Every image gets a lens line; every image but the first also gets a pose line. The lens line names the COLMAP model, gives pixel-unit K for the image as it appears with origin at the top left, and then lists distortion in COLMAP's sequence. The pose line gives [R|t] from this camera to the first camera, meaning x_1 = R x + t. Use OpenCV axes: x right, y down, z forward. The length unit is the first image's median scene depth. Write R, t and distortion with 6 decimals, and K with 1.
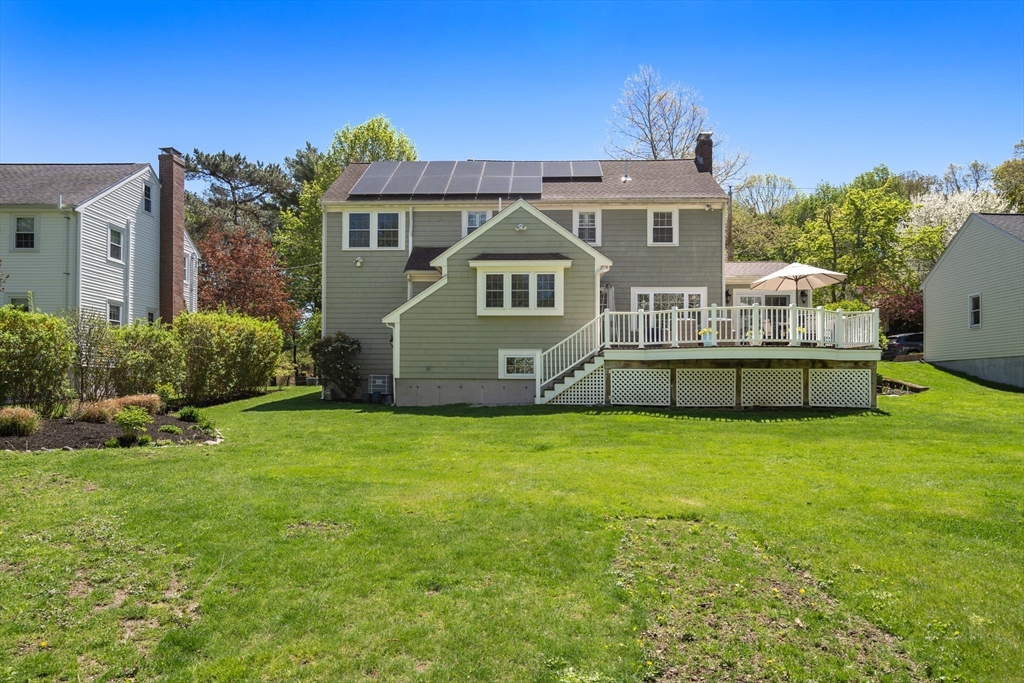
lens RADIAL K [[774.4, 0, 511.7], [0, 774.4, 412.4], [0, 0, 1]] dist [0.005281, -0.001453]
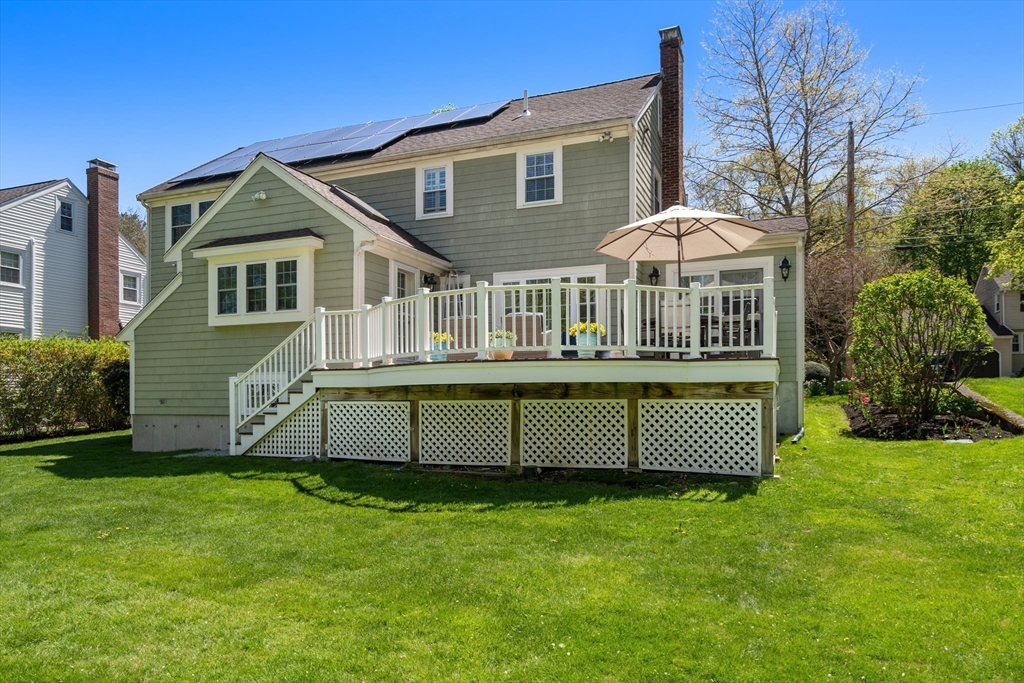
lens RADIAL K [[774.4, 0, 511.7], [0, 774.4, 412.4], [0, 0, 1]] dist [0.005281, -0.001453]
pose [[0.917415, 0.000229, -0.397932, 0.490402], [-0.008456, 0.999785, -0.018918, -0.034862], [0.397843, 0.020721, 0.917220, 0.458179]]
